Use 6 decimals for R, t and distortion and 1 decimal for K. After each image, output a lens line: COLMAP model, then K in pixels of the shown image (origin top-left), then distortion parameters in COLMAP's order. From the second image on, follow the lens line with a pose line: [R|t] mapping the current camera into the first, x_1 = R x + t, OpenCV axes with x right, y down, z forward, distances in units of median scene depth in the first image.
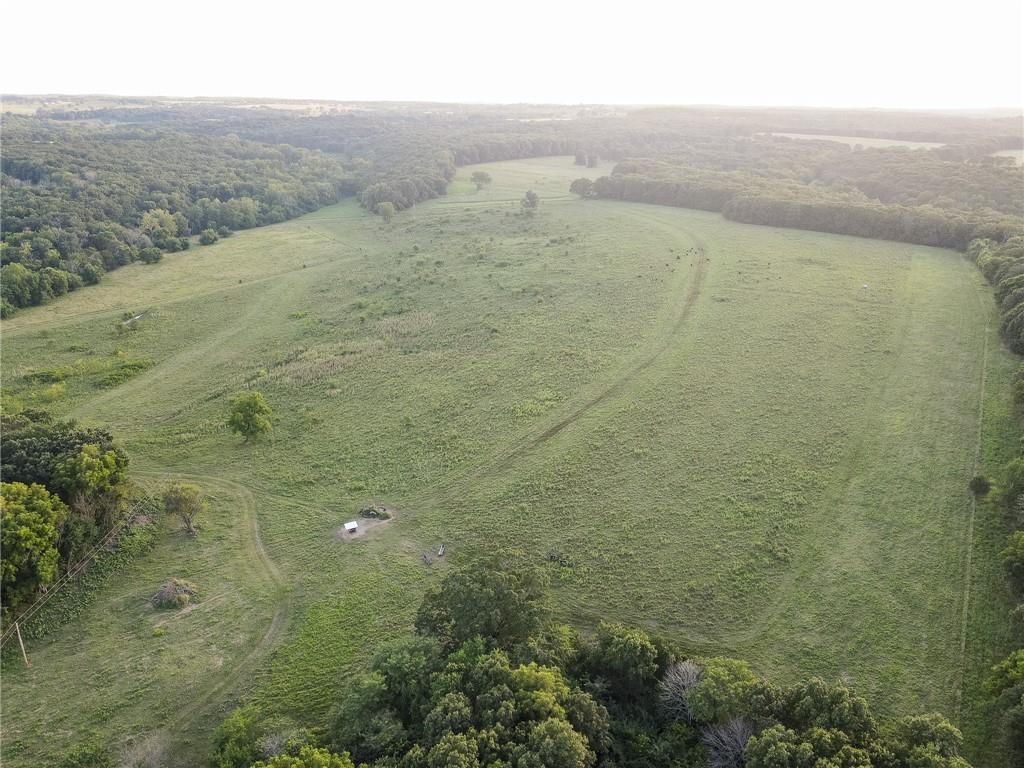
lens RADIAL K [[752.4, 0, 518.1], [0, 752.4, 383.5], [0, 0, 1]] dist [0.002240, 0.029504]
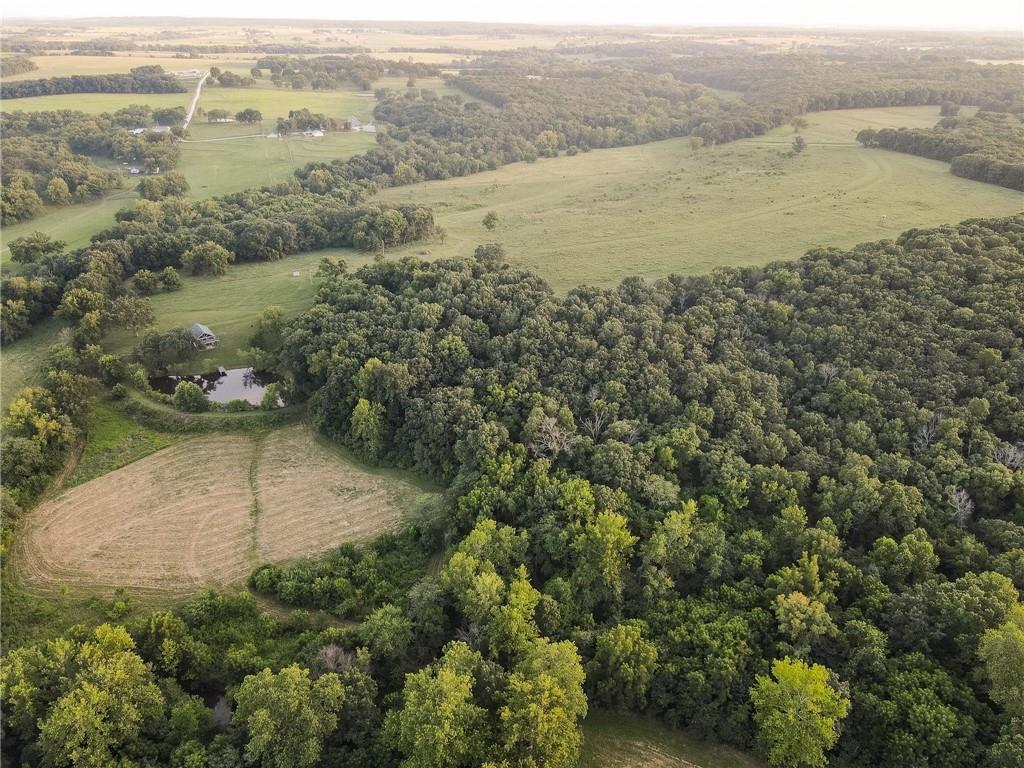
lens RADIAL K [[752.4, 0, 518.1], [0, 752.4, 383.5], [0, 0, 1]] dist [0.002240, 0.029504]
pose [[0.817907, 0.248037, -0.519139, 0.352089], [-0.203846, 0.968699, 0.141668, 0.061887], [0.538028, -0.010047, 0.842867, -0.312892]]
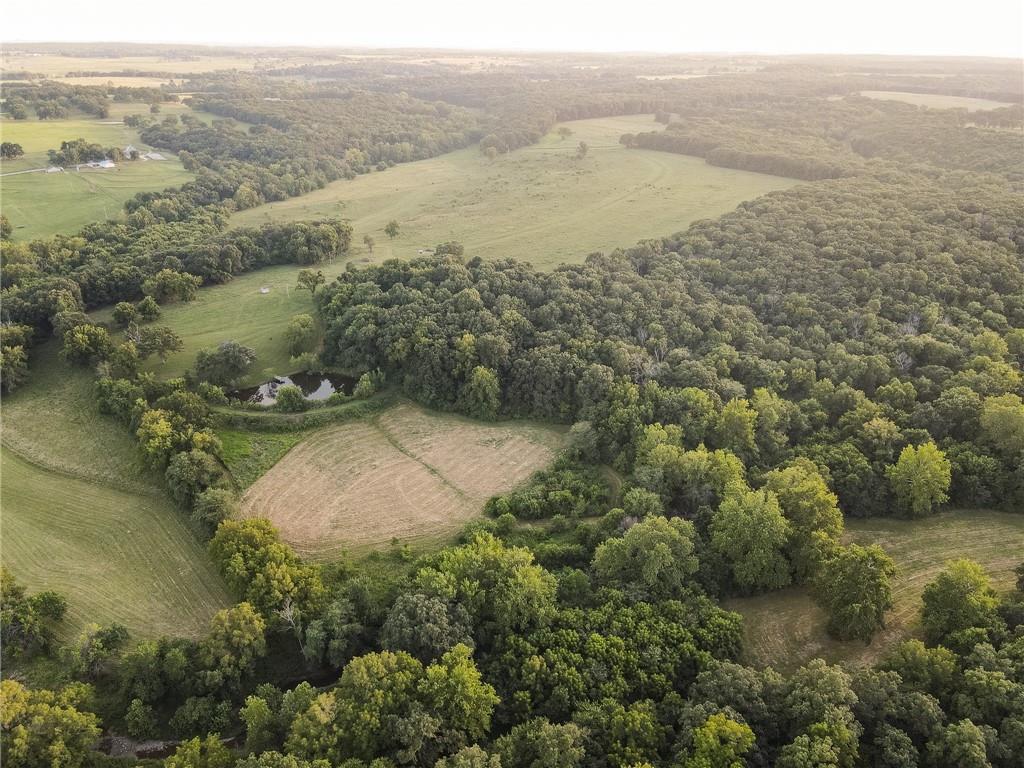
lens RADIAL K [[752.4, 0, 518.1], [0, 752.4, 383.5], [0, 0, 1]] dist [0.002240, 0.029504]
pose [[0.977877, 0.082139, -0.192381, 0.195682], [-0.070129, 0.995188, 0.068436, 0.119744], [0.197076, -0.053430, 0.978931, -0.477328]]
